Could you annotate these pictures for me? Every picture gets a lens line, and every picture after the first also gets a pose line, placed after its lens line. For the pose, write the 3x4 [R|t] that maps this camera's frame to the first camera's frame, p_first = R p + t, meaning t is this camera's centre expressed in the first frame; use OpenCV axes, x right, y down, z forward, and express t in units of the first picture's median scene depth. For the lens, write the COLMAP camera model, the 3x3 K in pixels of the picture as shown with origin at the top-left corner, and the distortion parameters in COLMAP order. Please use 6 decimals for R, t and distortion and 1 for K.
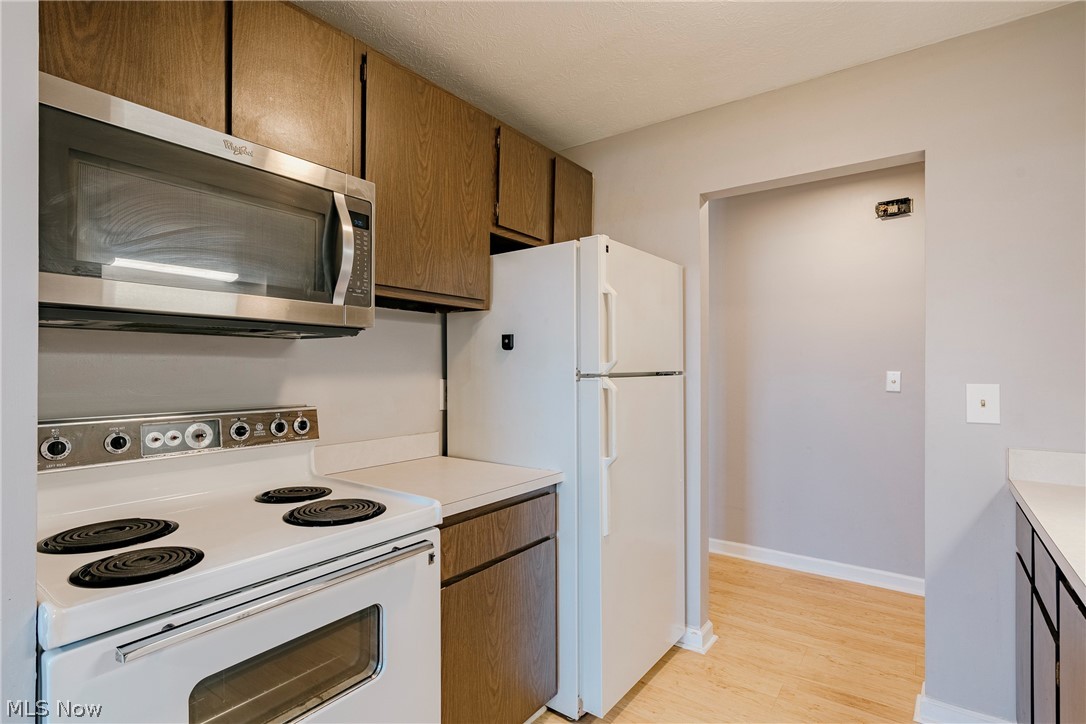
lens RADIAL K [[513.3, 0, 545.9], [0, 513.3, 365.8], [0, 0, 1]] dist [-0.001367, 0.000150]
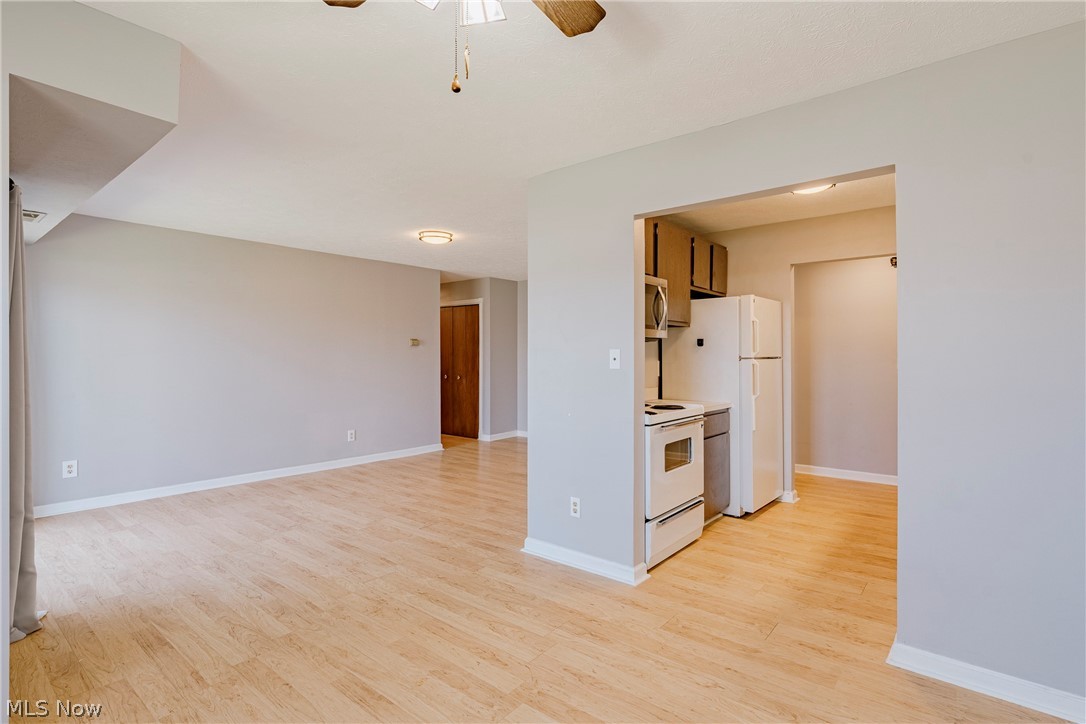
lens RADIAL K [[513.3, 0, 561.5], [0, 513.3, 346.3], [0, 0, 1]] dist [-0.001367, 0.000150]
pose [[0.998778, 0.001368, -0.049413, -0.504942], [-0.002001, 0.999917, -0.012757, -0.002152], [0.049391, 0.012840, 0.998697, -1.049855]]
